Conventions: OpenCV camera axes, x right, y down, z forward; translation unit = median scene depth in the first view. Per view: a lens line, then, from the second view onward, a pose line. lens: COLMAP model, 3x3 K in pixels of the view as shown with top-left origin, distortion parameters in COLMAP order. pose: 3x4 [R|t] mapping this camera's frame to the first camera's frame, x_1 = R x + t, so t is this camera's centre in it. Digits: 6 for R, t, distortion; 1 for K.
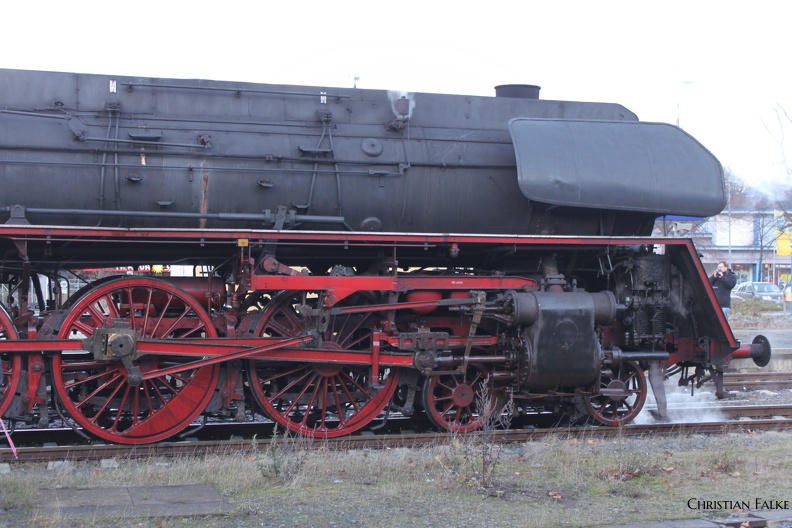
lens RADIAL K [[1286.6, 0, 394.9], [0, 1286.6, 250.7], [0, 0, 1]] dist [-0.005432, -0.035077]
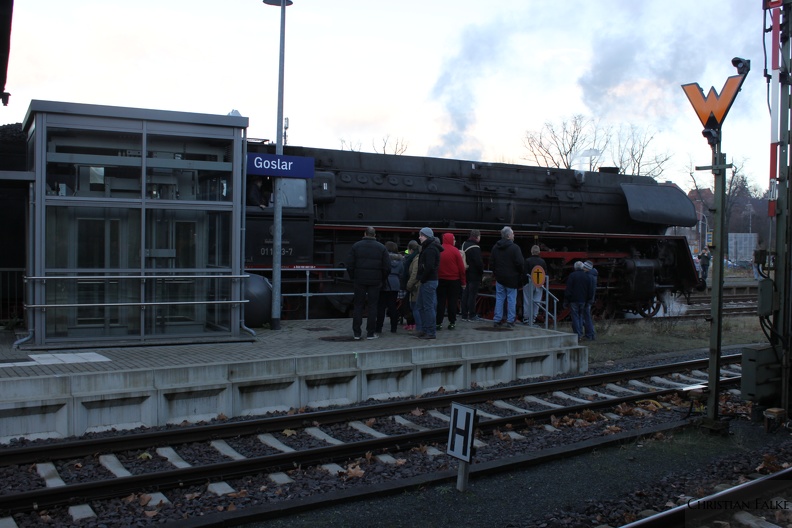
lens RADIAL K [[824.6, 0, 396.0], [0, 824.6, 264.0], [0, 0, 1]] dist [-0.131628, 0.149561]
pose [[0.979117, 0.001527, 0.203294, -0.618945], [-0.009383, 0.999246, 0.037685, -0.010575], [-0.203083, -0.038805, 0.978392, -0.360946]]
